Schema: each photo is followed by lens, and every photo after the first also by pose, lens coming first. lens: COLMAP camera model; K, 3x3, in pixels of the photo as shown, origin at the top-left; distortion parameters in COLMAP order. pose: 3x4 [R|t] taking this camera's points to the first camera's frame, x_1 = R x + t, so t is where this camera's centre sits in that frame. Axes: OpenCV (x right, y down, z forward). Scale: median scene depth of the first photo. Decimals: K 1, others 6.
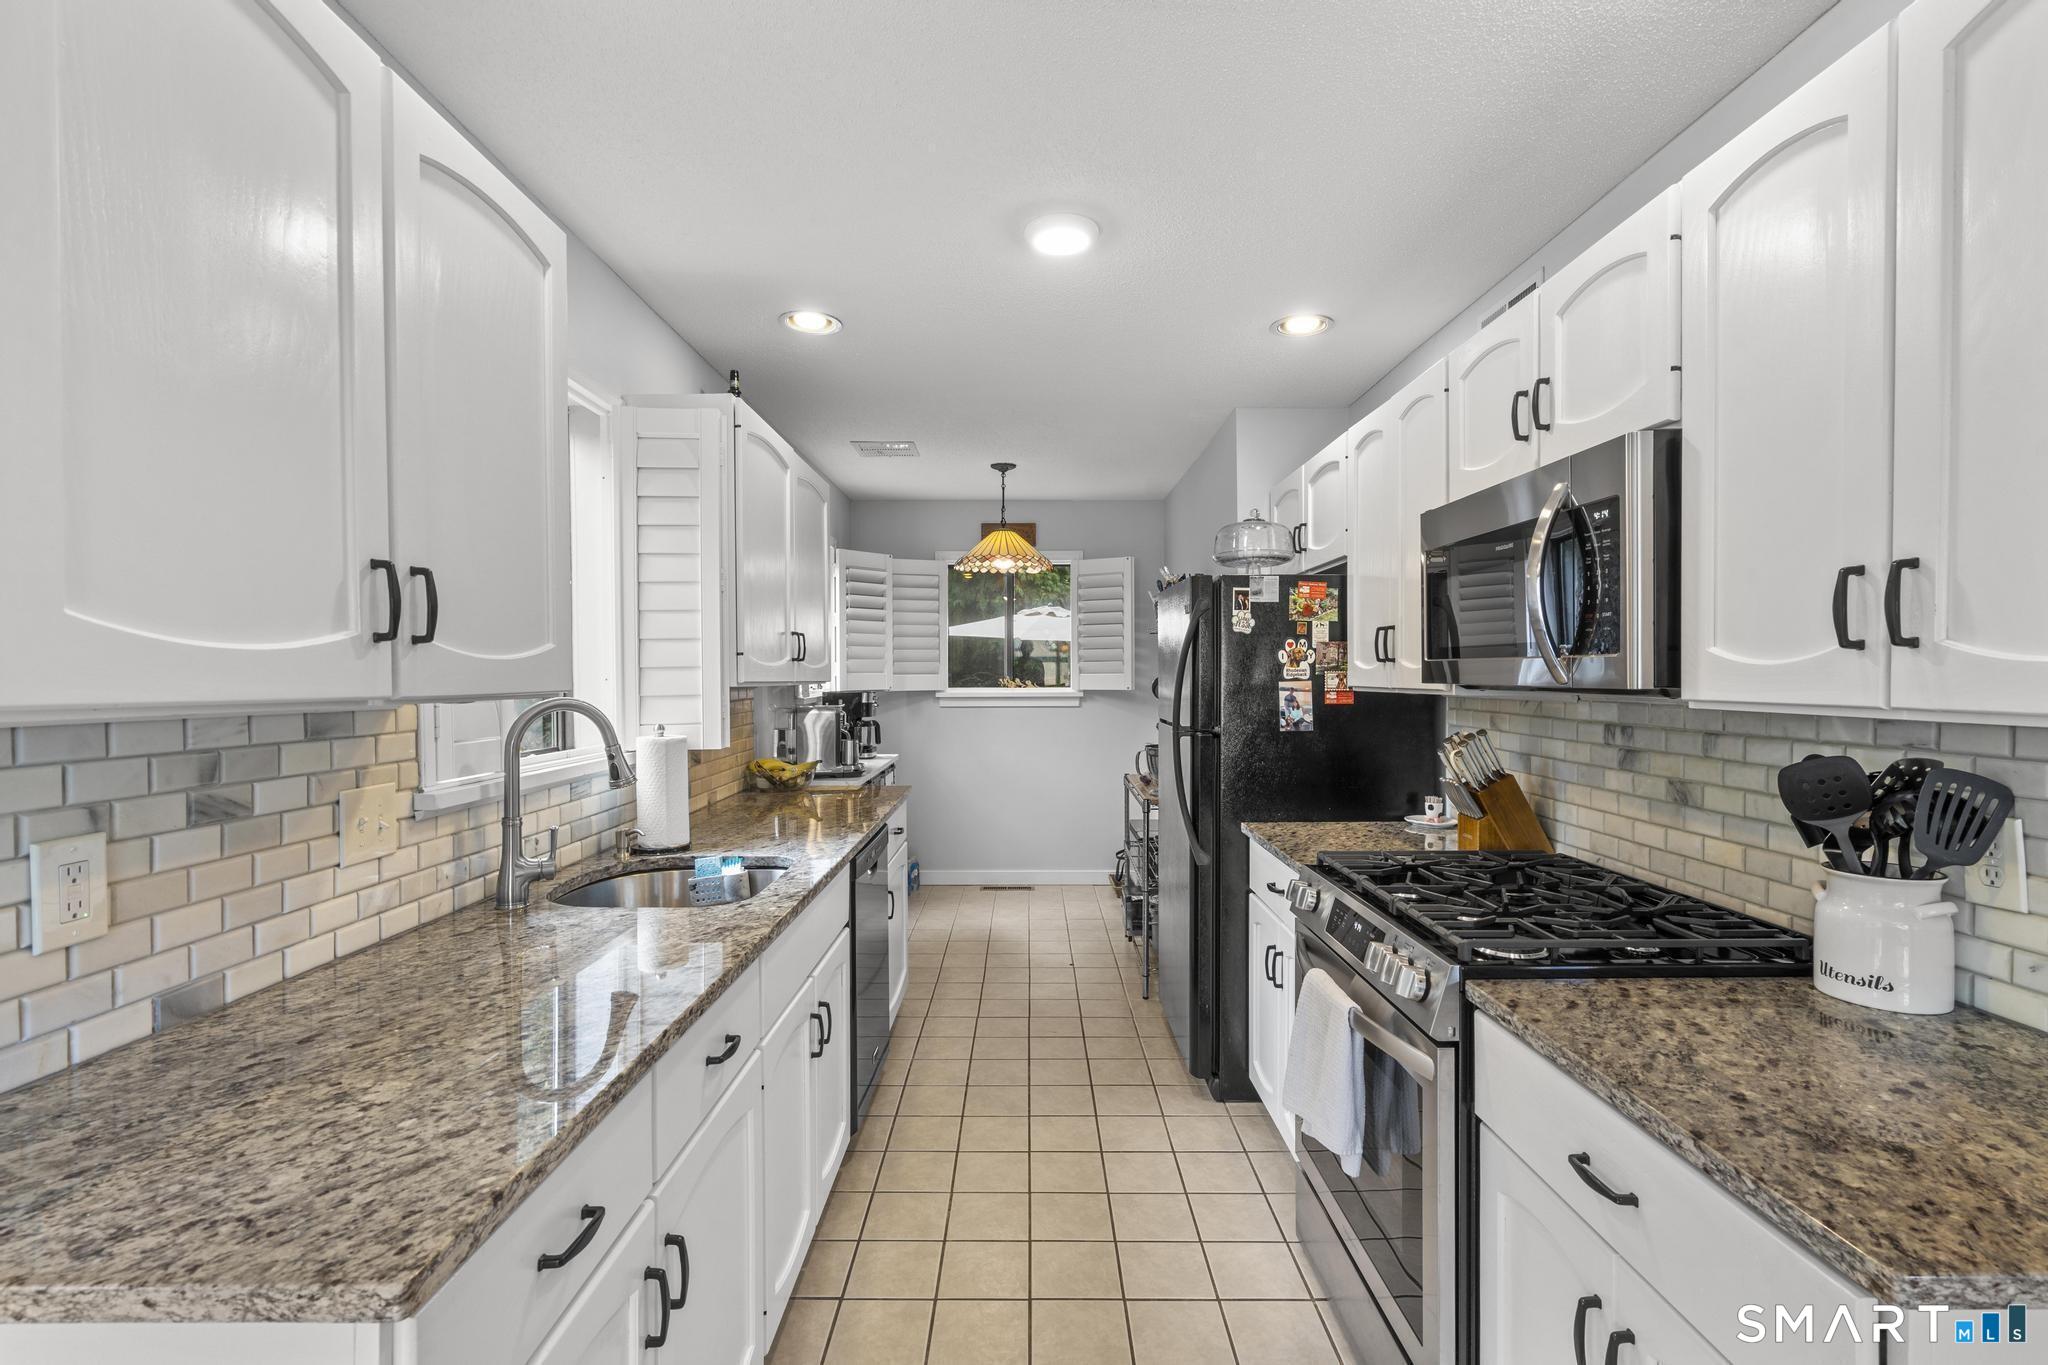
lens RADIAL K [[916.9, 0, 1029.8], [0, 916.9, 681.7], [0, 0, 1]] dist [-0.005052, 0.001263]
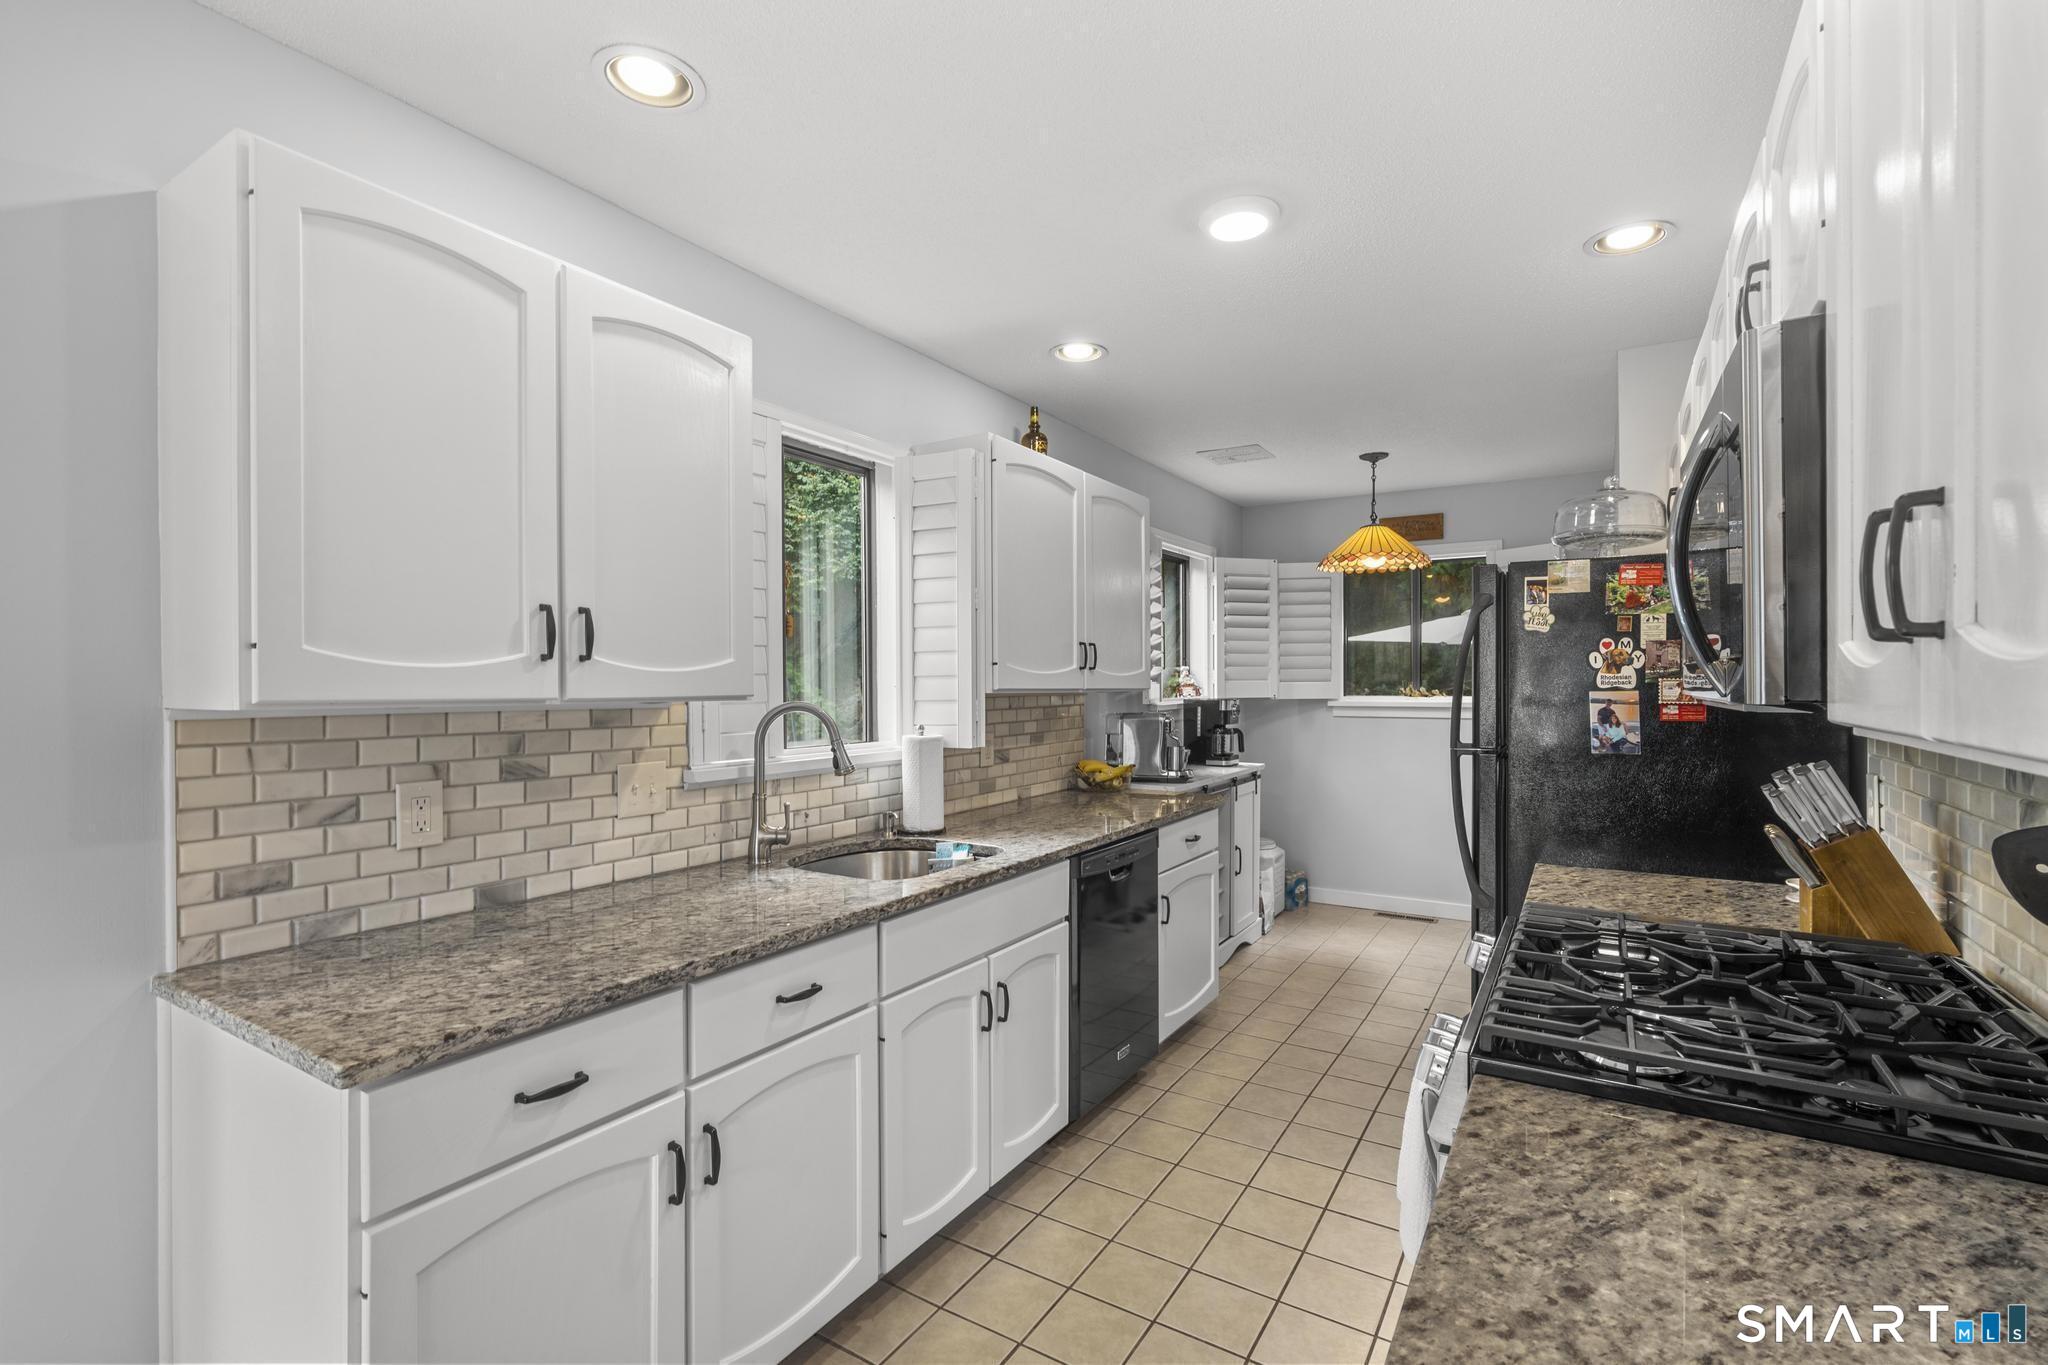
lens RADIAL K [[916.9, 0, 1030.2], [0, 916.9, 683.5], [0, 0, 1]] dist [-0.005052, 0.001263]
pose [[0.849414, 0.000970, -0.527726, 0.374812], [-0.004204, 0.999979, -0.004929, -0.001431], [0.527710, 0.006406, 0.849400, 0.088353]]
